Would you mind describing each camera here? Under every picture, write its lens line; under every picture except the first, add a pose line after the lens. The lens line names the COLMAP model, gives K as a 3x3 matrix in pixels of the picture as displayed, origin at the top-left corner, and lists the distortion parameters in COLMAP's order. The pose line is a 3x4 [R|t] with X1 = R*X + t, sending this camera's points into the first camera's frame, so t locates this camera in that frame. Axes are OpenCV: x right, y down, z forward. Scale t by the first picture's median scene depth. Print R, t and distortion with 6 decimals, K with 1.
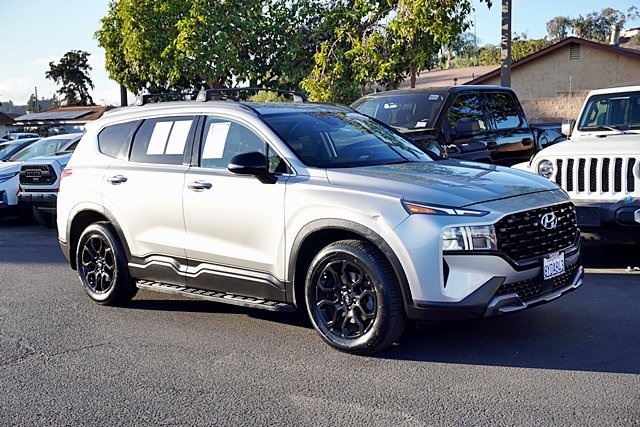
lens RADIAL K [[788.0, 0, 319.8], [0, 788.0, 213.4], [0, 0, 1]] dist [-0.005803, 0.000000]
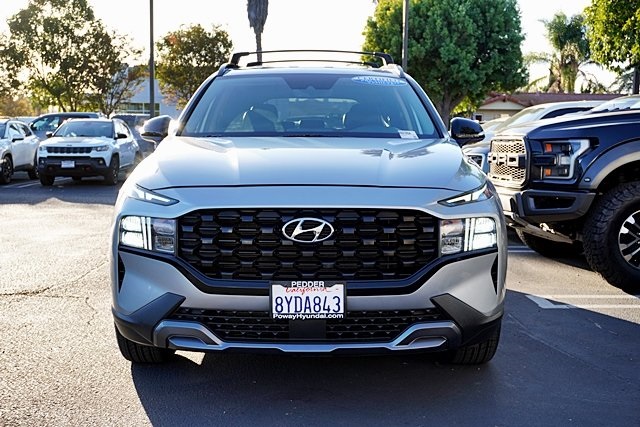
lens RADIAL K [[788.0, 0, 320.0], [0, 788.0, 213.9], [0, 0, 1]] dist [-0.005803, 0.000000]
pose [[0.706356, 0.120421, -0.697538, 0.789799], [-0.109762, 0.992137, 0.060130, -0.046340], [0.699294, 0.034090, 0.714020, 0.577571]]
